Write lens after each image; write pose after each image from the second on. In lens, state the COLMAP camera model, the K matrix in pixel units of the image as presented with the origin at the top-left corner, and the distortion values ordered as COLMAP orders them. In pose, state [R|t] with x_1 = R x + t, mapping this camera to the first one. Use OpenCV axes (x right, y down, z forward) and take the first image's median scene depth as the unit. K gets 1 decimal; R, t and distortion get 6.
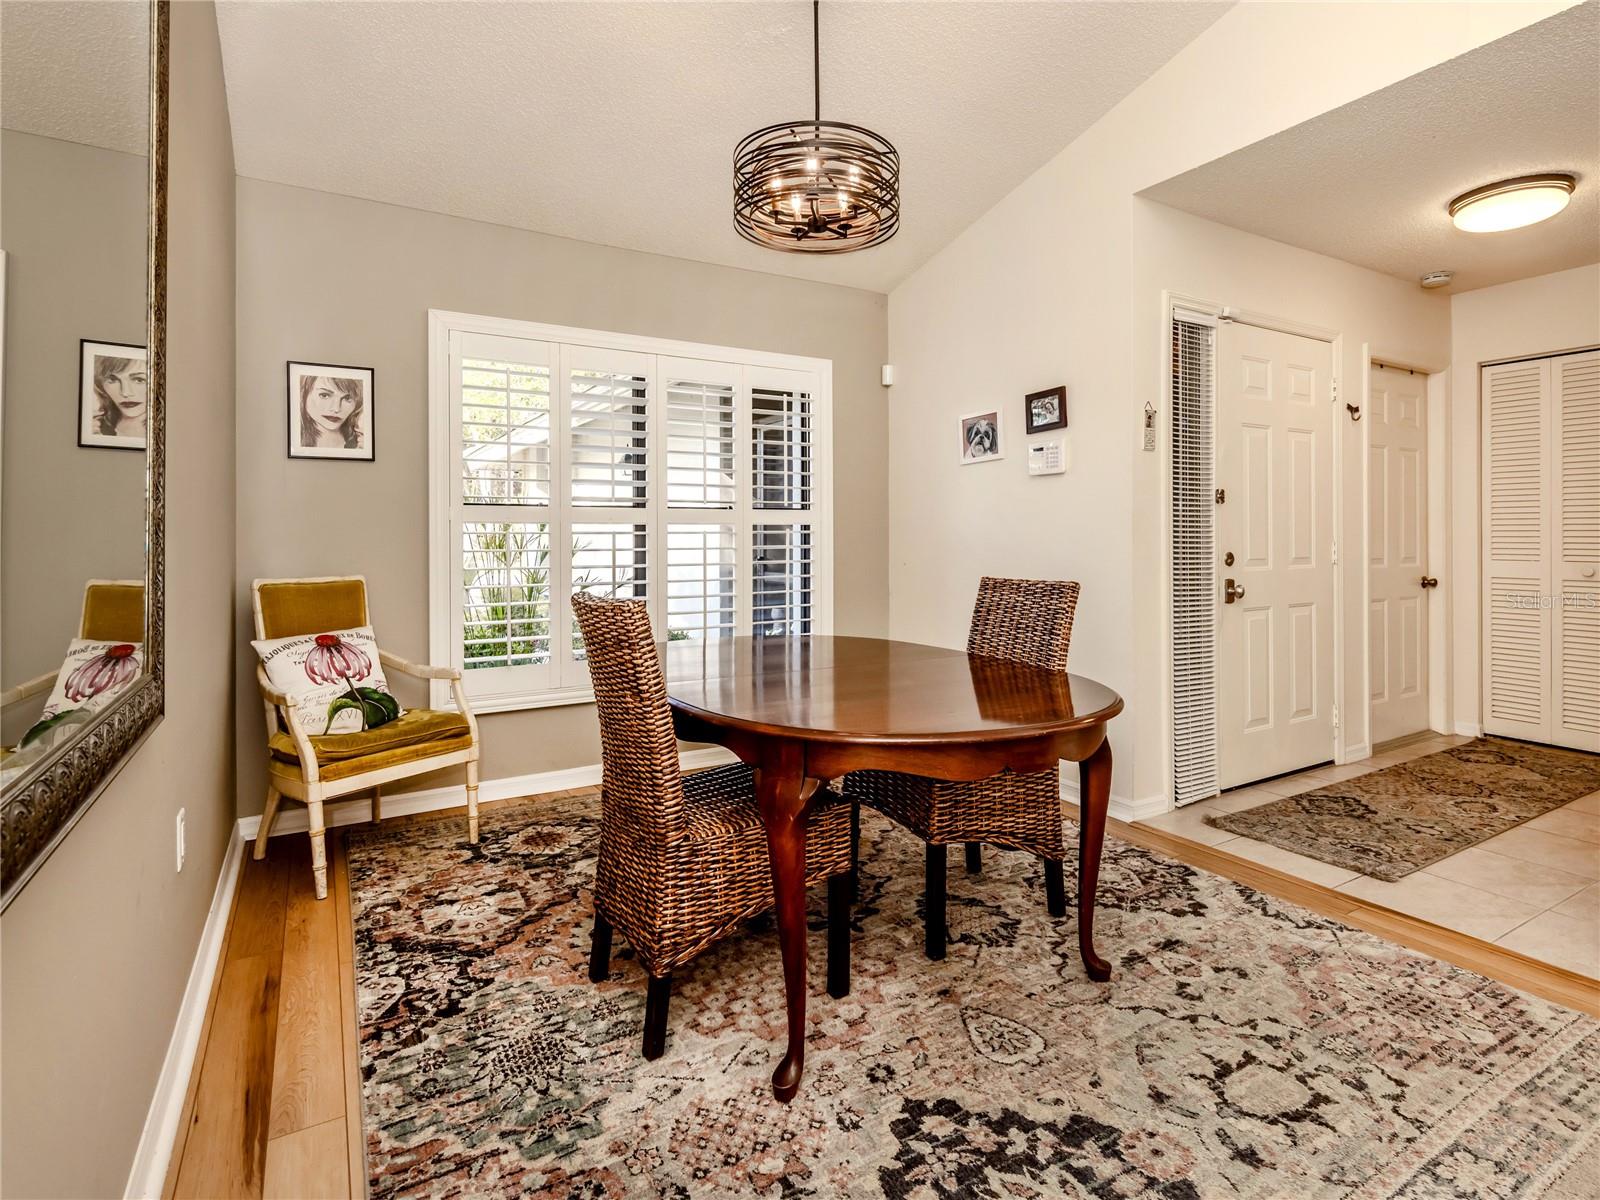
lens RADIAL K [[721.0, 0, 799.3], [0, 721.0, 526.3], [0, 0, 1]] dist [0.004904, -0.000266]
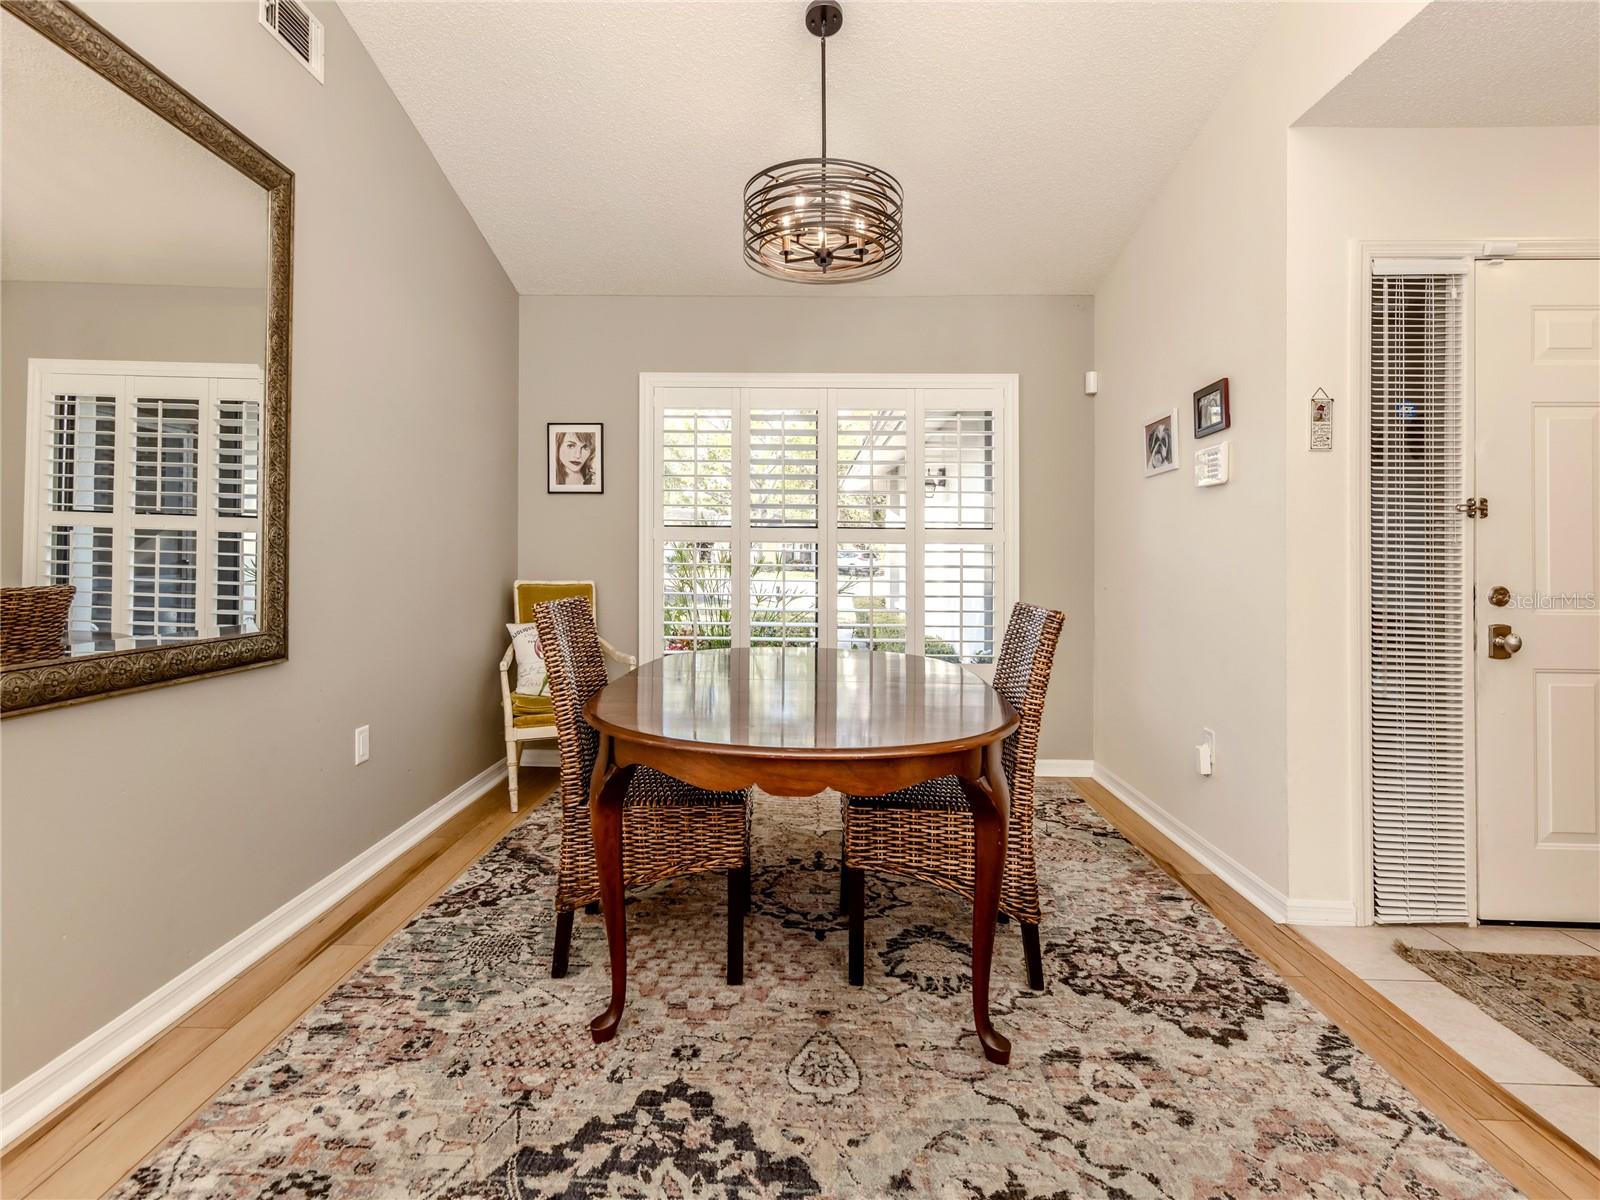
lens RADIAL K [[685.0, 0, 789.3], [0, 685.0, 544.6], [0, 0, 1]] dist [0.006630, -0.000932]
pose [[0.877062, 0.006295, -0.480335, 0.420176], [-0.007120, 0.999975, 0.000103, -0.000528], [0.480324, 0.003330, 0.877085, 0.098856]]
